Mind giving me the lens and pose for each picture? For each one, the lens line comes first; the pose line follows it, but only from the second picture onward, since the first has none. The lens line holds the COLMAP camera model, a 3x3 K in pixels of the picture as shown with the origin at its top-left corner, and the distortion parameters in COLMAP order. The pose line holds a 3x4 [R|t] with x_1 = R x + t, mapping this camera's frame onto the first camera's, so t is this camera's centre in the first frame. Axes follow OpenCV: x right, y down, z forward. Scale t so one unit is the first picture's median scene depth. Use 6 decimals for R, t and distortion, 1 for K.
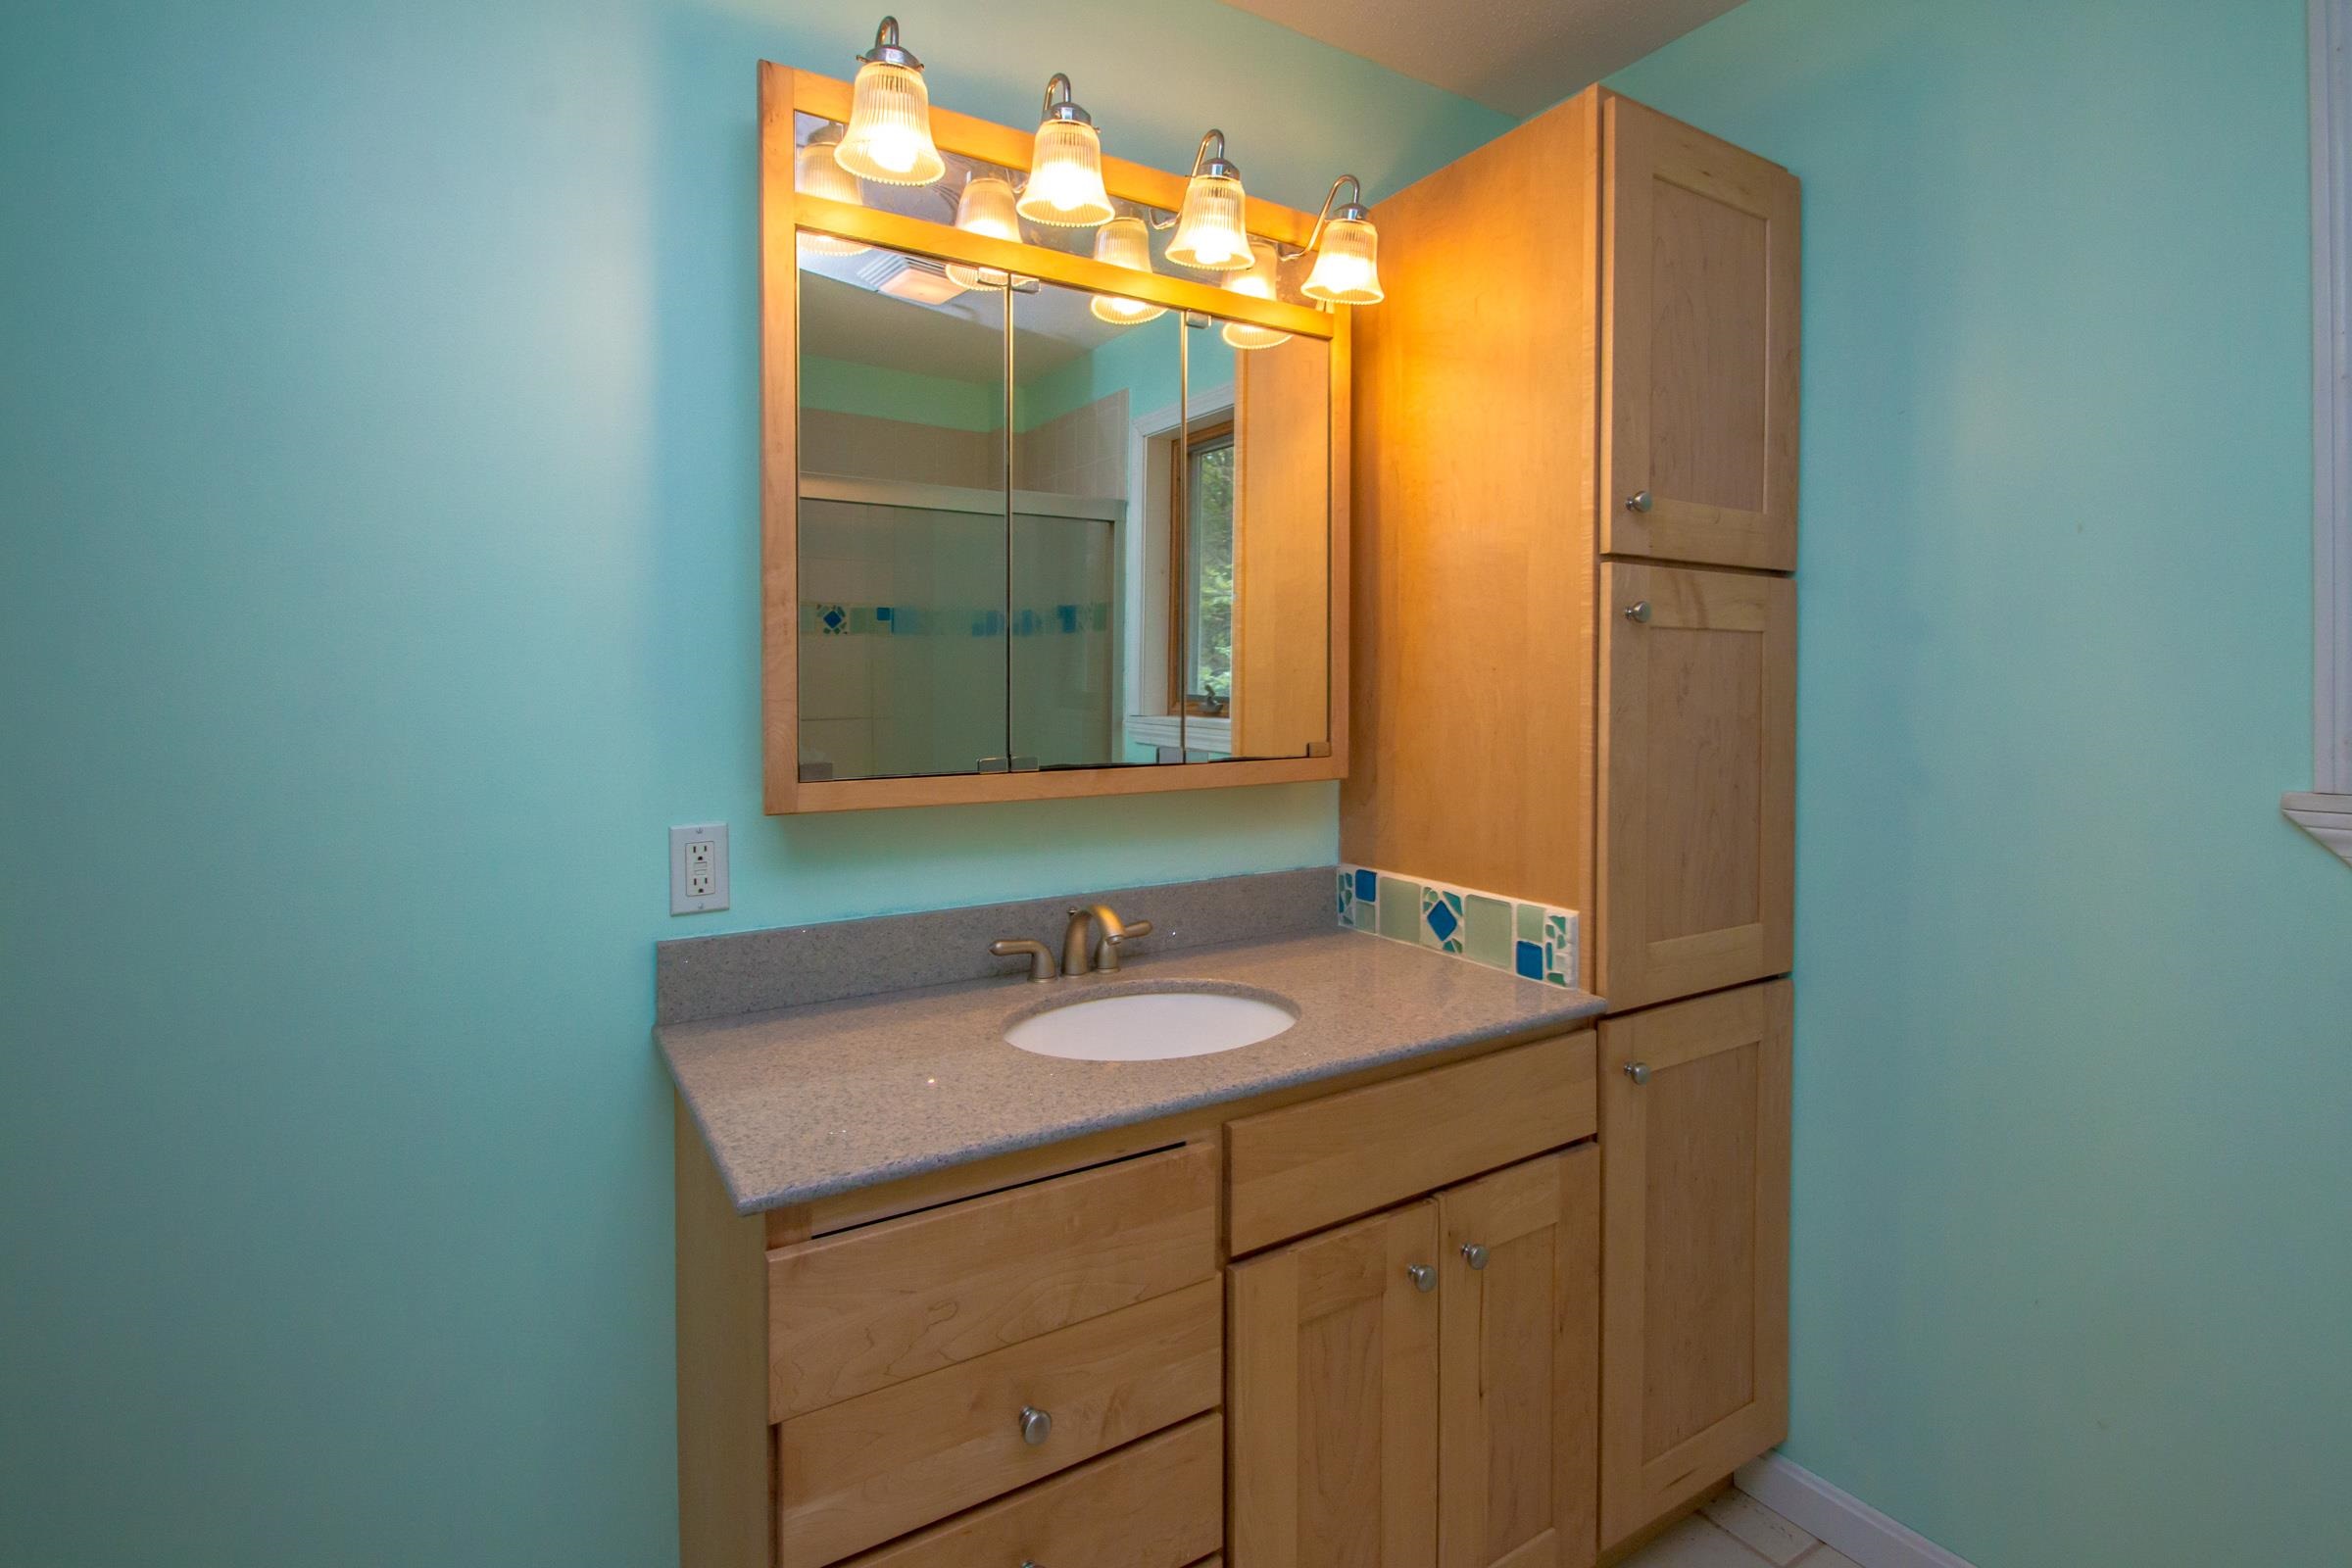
lens RADIAL K [[1157.3, 0, 1166.4], [0, 1157.3, 711.6], [0, 0, 1]] dist [-0.000718, -0.015413]
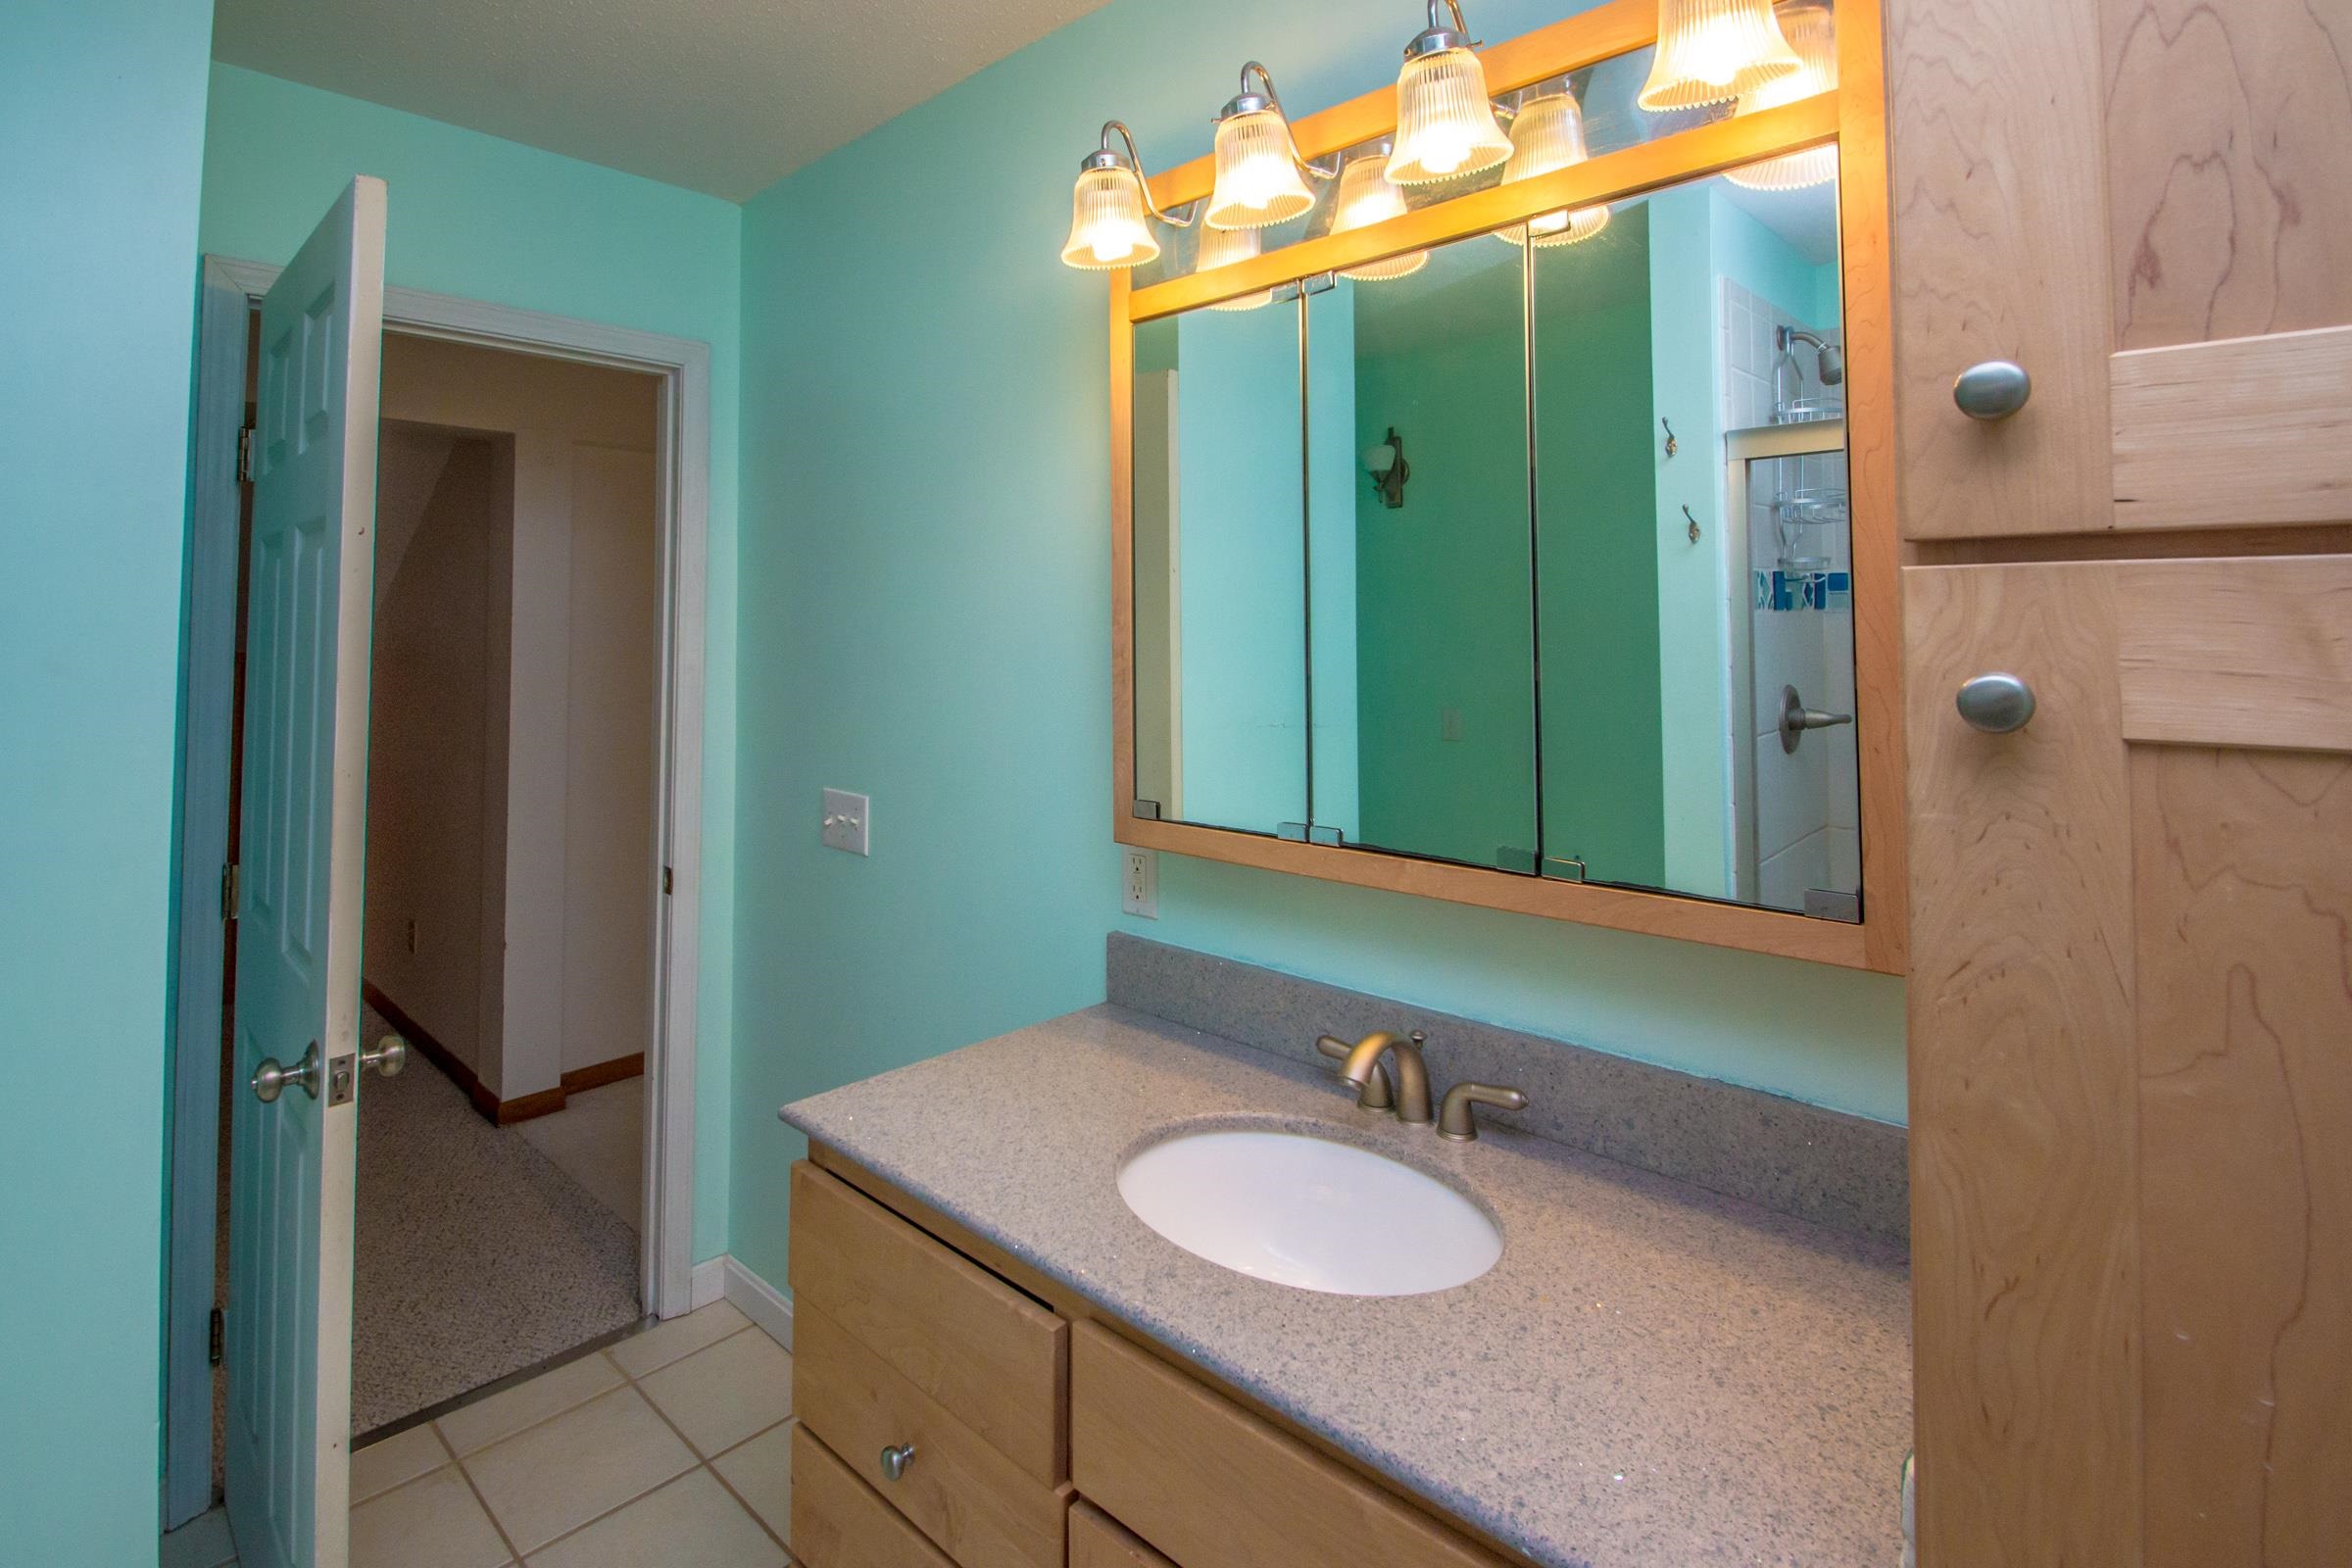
lens RADIAL K [[1172.9, 0, 1171.6], [0, 1172.9, 589.9], [0, 0, 1]] dist [-0.043803, -0.000130]
pose [[0.237935, -0.039945, -0.970459, 0.704360], [-0.031535, 0.998309, -0.048823, -0.090251], [0.970769, 0.042220, 0.236273, 0.696566]]
